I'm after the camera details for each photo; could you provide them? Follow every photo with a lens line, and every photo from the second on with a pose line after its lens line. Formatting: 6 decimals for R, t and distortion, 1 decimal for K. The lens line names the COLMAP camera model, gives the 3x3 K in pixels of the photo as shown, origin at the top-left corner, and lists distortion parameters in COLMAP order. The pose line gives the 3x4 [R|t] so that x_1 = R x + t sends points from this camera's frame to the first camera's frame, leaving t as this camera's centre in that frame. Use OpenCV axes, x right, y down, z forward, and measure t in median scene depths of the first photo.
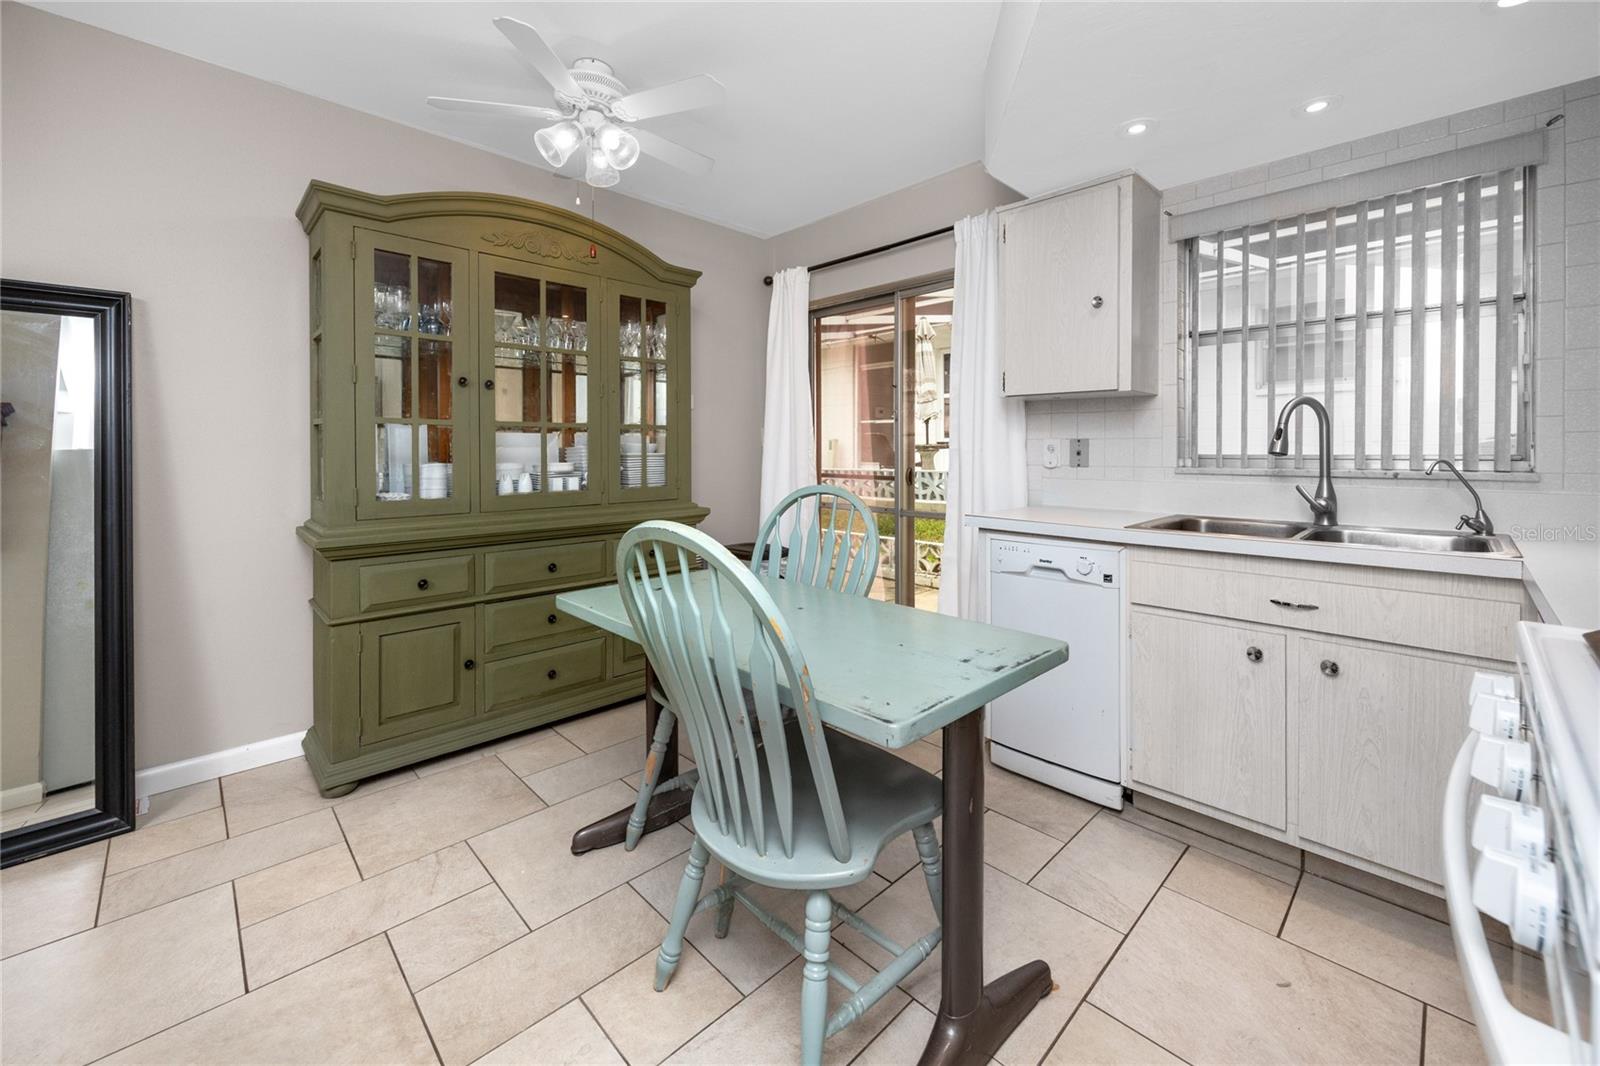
lens RADIAL K [[634.5, 0, 789.0], [0, 634.5, 440.6], [0, 0, 1]] dist [-0.001469, 0.000217]
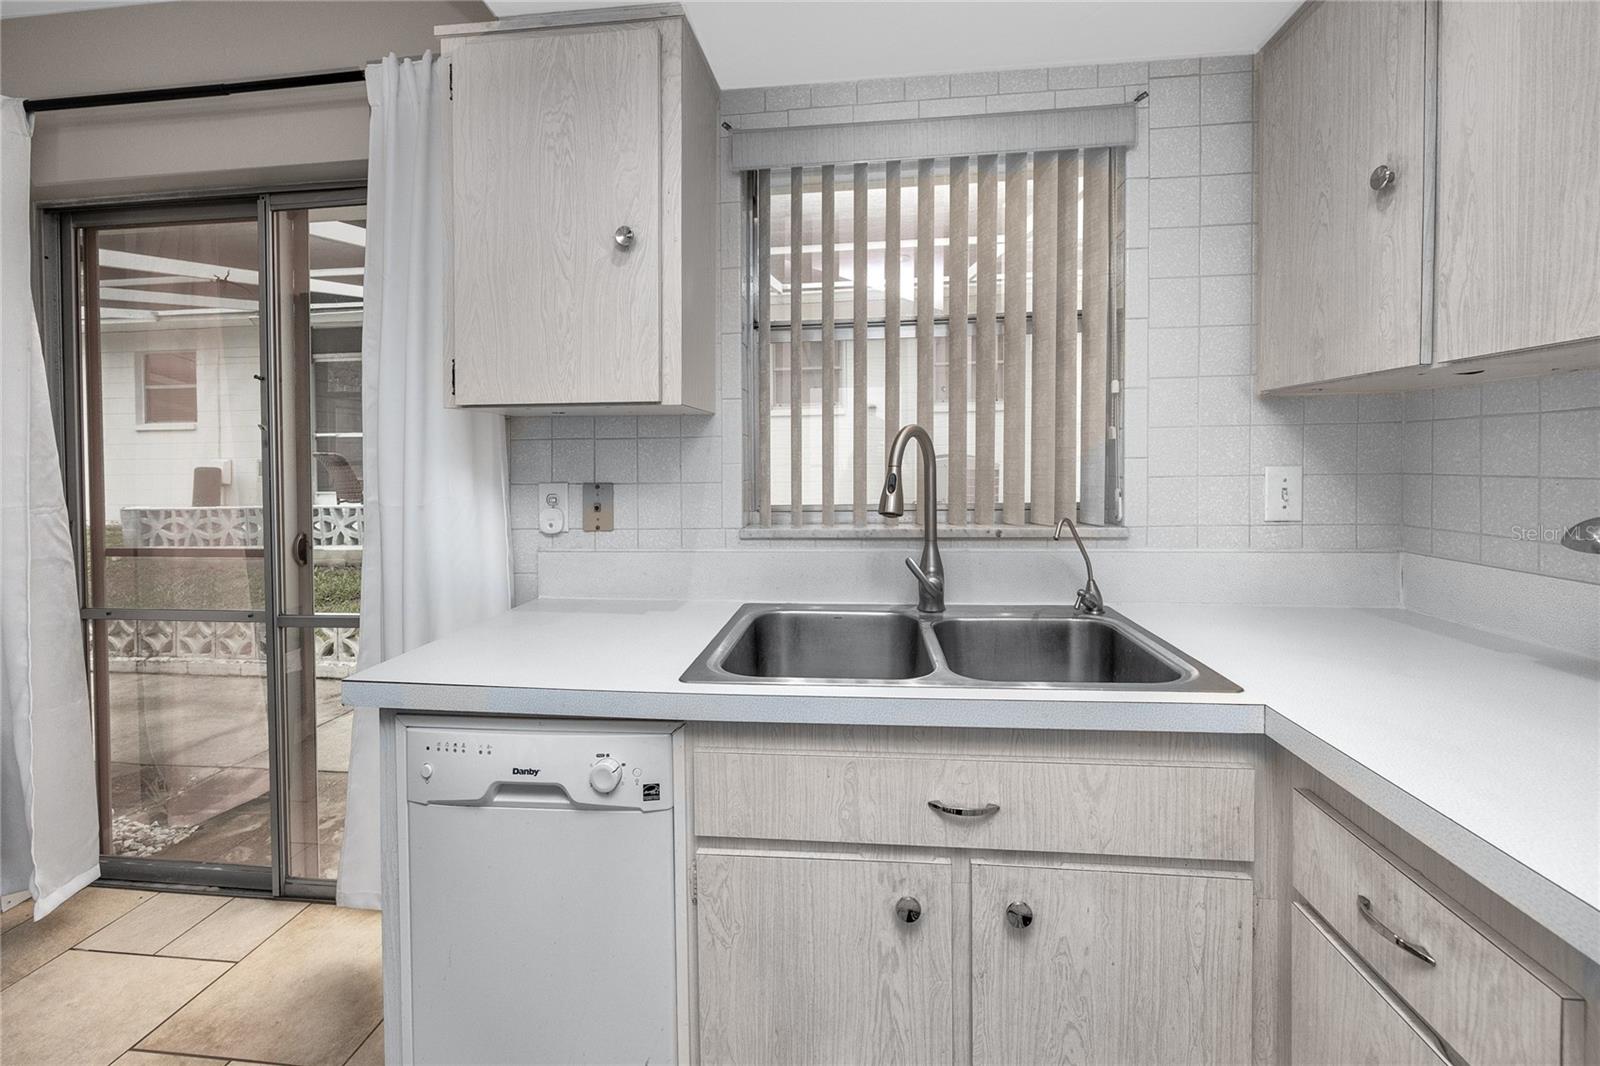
lens RADIAL K [[653.0, 0, 806.3], [0, 653.0, 469.9], [0, 0, 1]] dist [-0.000337, -0.000217]
pose [[0.753563, -0.021693, 0.657017, 0.256063], [0.004738, 0.999609, 0.027569, -0.039355], [-0.657358, -0.017662, 0.753371, 0.523122]]
